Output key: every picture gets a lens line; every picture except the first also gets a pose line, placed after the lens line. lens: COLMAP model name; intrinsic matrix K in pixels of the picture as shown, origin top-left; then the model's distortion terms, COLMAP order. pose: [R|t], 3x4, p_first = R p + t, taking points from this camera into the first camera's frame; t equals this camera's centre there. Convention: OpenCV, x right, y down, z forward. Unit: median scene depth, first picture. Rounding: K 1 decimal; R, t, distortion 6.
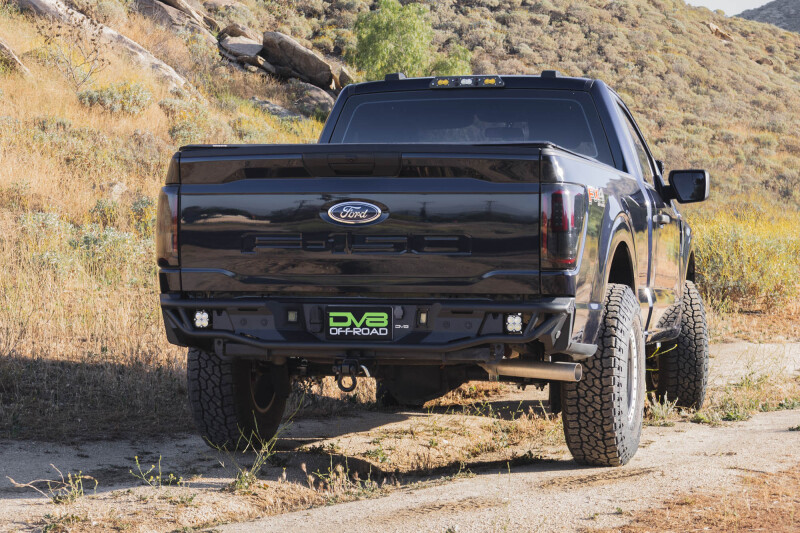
lens RADIAL K [[2005.1, 0, 400.0], [0, 2005.1, 266.5], [0, 0, 1]] dist [0.013385, 0.199258]
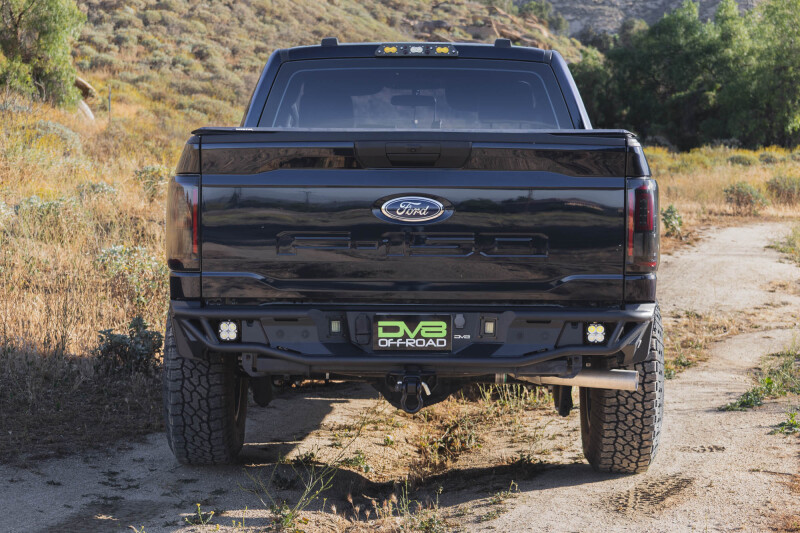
lens RADIAL K [[1879.9, 0, 400.0], [0, 1879.9, 266.5], [0, 0, 1]] dist [-0.041037, 0.565228]
pose [[0.970706, -0.010176, 0.240056, -0.223771], [-0.000249, 0.999060, 0.043357, -0.037038], [-0.240272, -0.042147, 0.969790, 0.198365]]
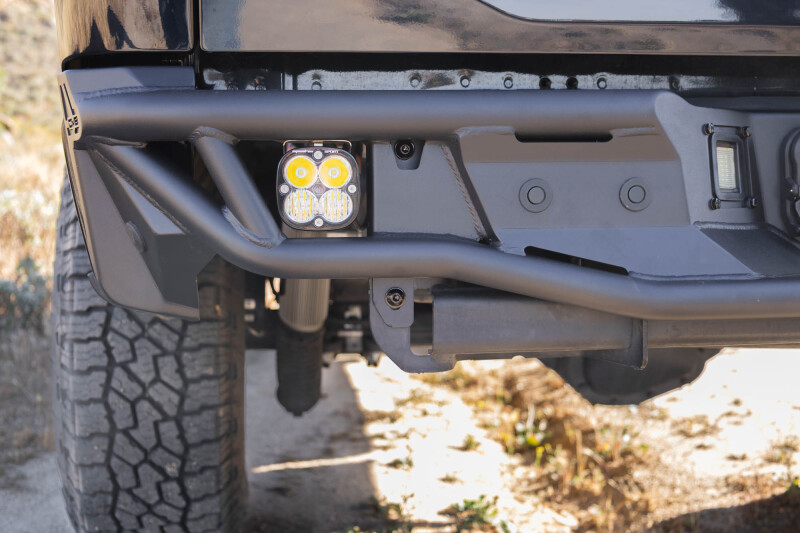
lens RADIAL K [[1095.4, 0, 400.0], [0, 1095.4, 266.5], [0, 0, 1]] dist [0.021174, 0.020666]
pose [[0.916126, -0.038303, 0.399056, -0.137853], [0.014721, 0.997968, 0.061994, 0.027809], [-0.400620, -0.050920, 0.914828, 0.902664]]
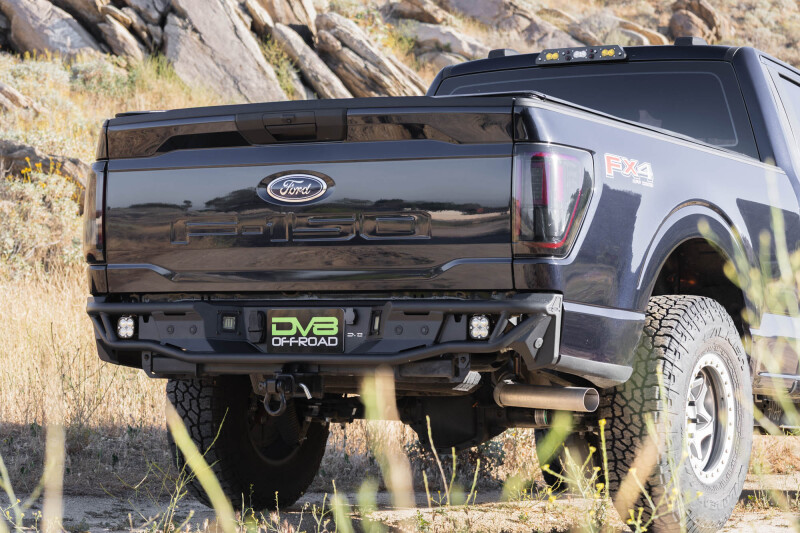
lens RADIAL K [[2456.7, 0, 400.0], [0, 2456.7, 266.5], [0, 0, 1]] dist [0.018289, 1.356903]
pose [[0.964437, -0.001486, -0.264310, 0.266383], [-0.016296, 0.997748, -0.065071, 0.064554], [0.263811, 0.067064, 0.962240, 0.089531]]
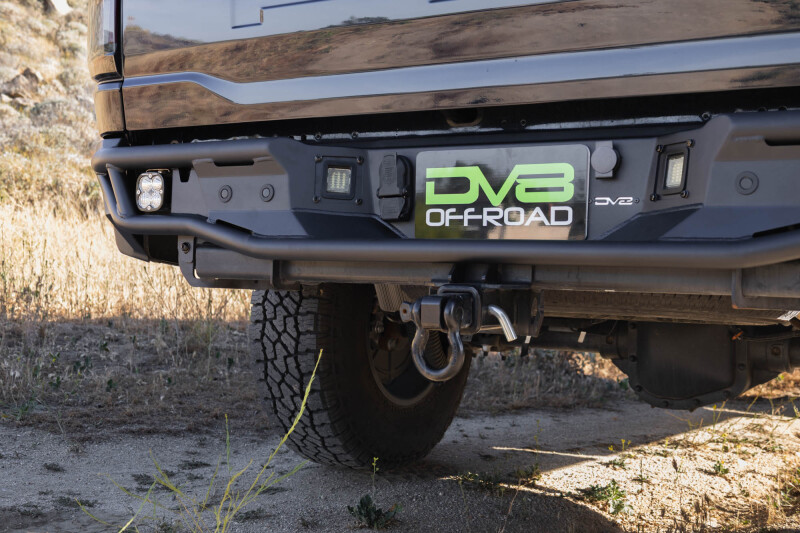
lens RADIAL K [[1064.0, 0, 400.0], [0, 1064.0, 266.5], [0, 0, 1]] dist [0.011603, -0.041309]
pose [[0.956583, 0.023915, -0.290476, 0.019360], [-0.033851, 0.998999, -0.029229, 0.047661], [0.289486, 0.037792, 0.956436, 0.805542]]
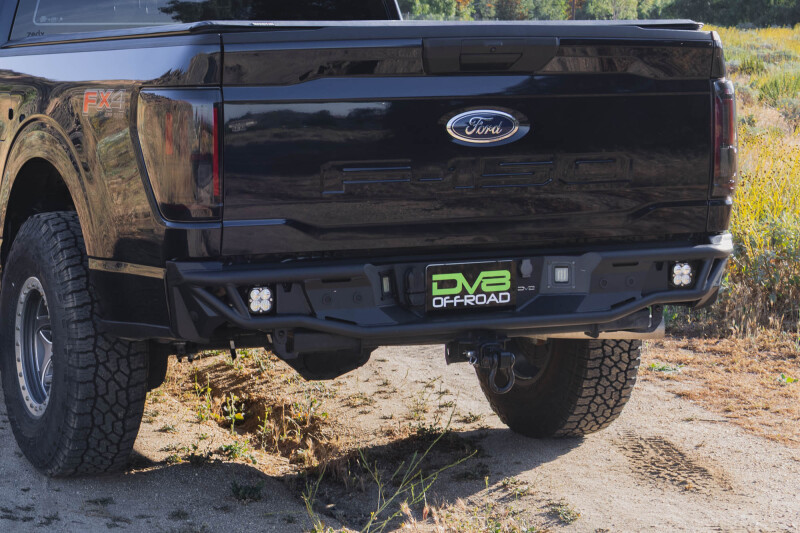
lens RADIAL K [[2052.7, 0, 229.1], [0, 2052.7, 265.7], [0, 0, 1]] dist [-0.007658, -0.257843]
pose [[0.800772, -0.074161, 0.594361, -0.497730], [0.017073, 0.994728, 0.101115, -0.050800], [-0.598726, -0.070823, 0.797817, 0.493081]]
